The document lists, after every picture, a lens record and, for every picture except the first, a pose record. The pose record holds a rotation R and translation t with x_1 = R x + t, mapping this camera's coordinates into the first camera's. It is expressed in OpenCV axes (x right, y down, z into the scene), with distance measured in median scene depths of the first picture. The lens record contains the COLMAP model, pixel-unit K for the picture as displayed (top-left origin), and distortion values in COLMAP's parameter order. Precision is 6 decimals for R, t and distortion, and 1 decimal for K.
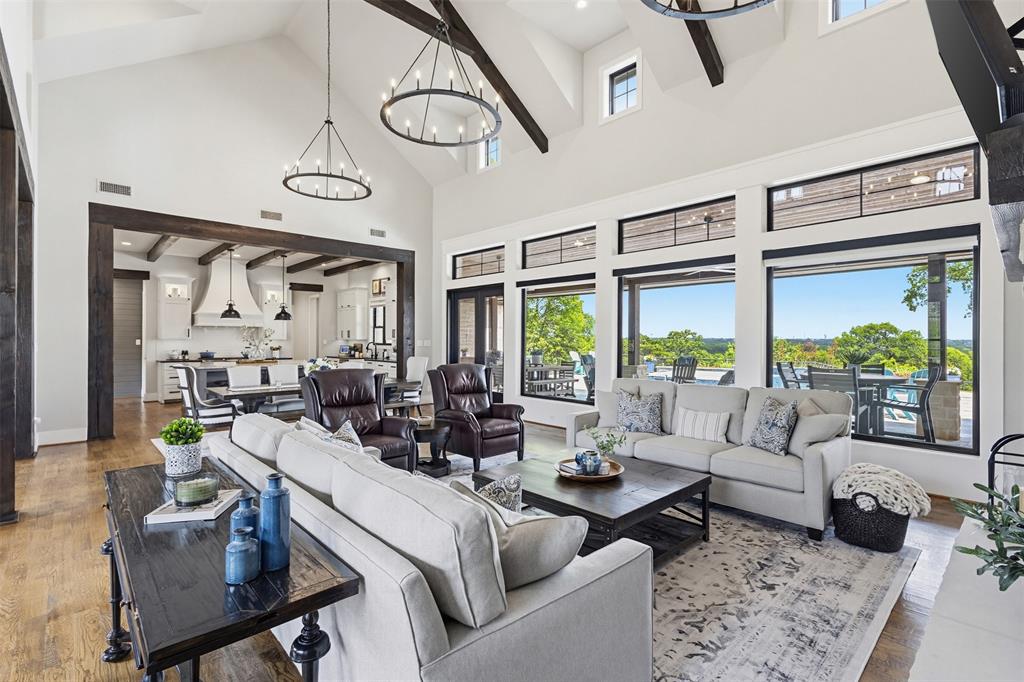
lens RADIAL K [[468.0, 0, 511.2], [0, 468.0, 339.0], [0, 0, 1]] dist [0.007242, -0.002437]
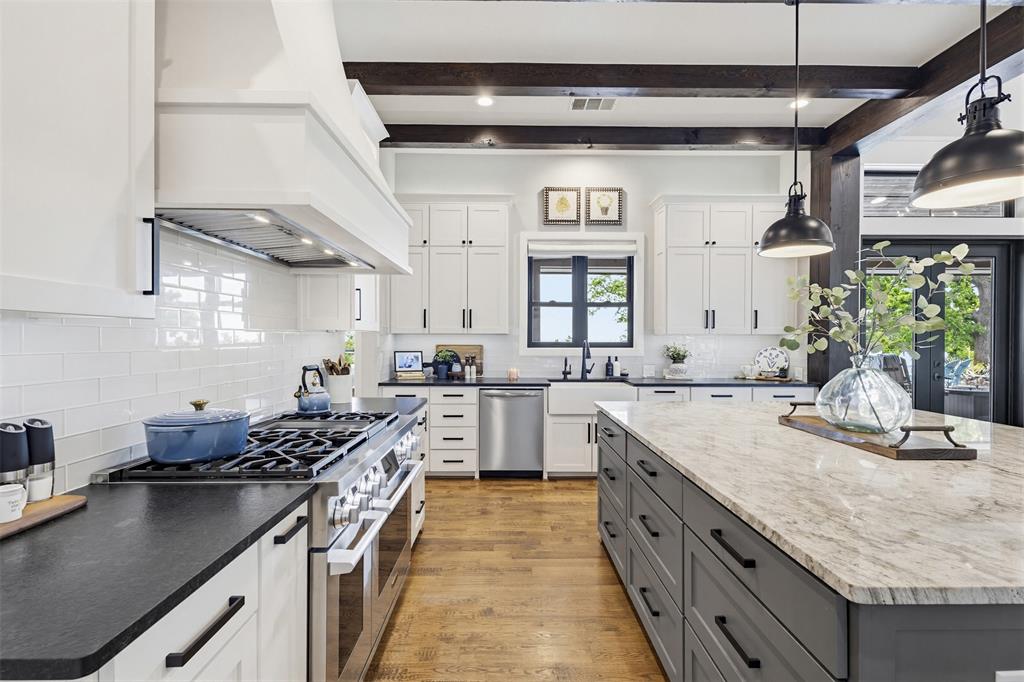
lens RADIAL K [[468.0, 0, 510.0], [0, 468.0, 341.1], [0, 0, 1]] dist [0.007242, -0.002437]
pose [[0.682535, -0.005845, 0.730829, -0.696102], [0.001810, 0.999978, 0.006307, 0.005405], [-0.730850, -0.002982, 0.682531, 0.850938]]
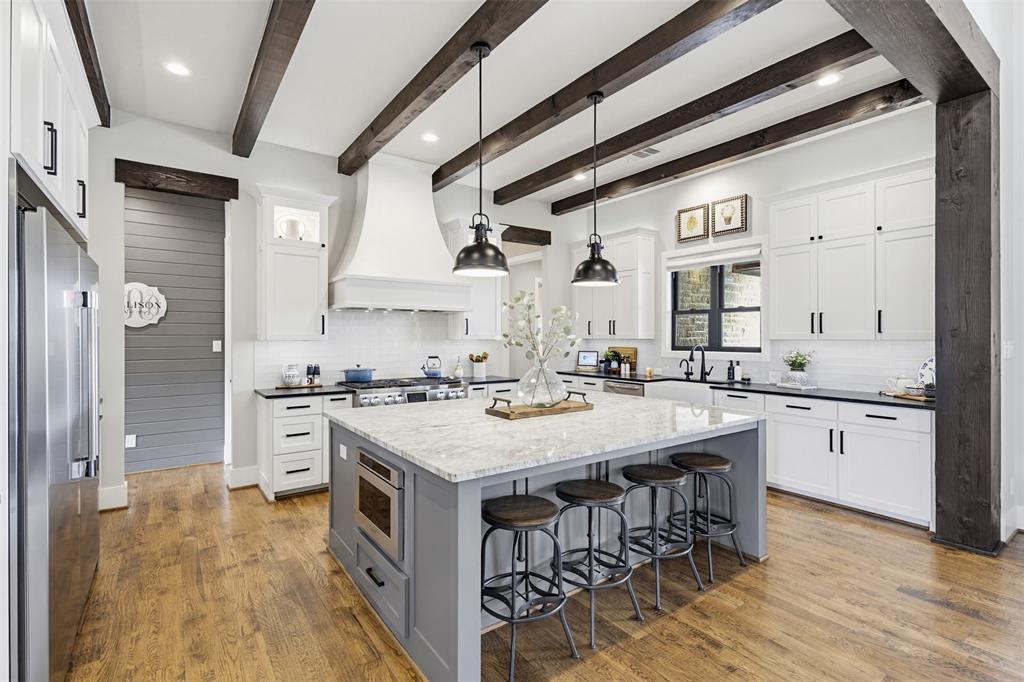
lens RADIAL K [[468.0, 0, 506.2], [0, 468.0, 337.2], [0, 0, 1]] dist [0.007242, -0.002437]
pose [[0.989813, -0.004523, -0.142300, -0.454406], [0.004322, 0.999989, -0.001727, -0.000551], [0.142307, 0.001094, 0.989822, 0.592447]]
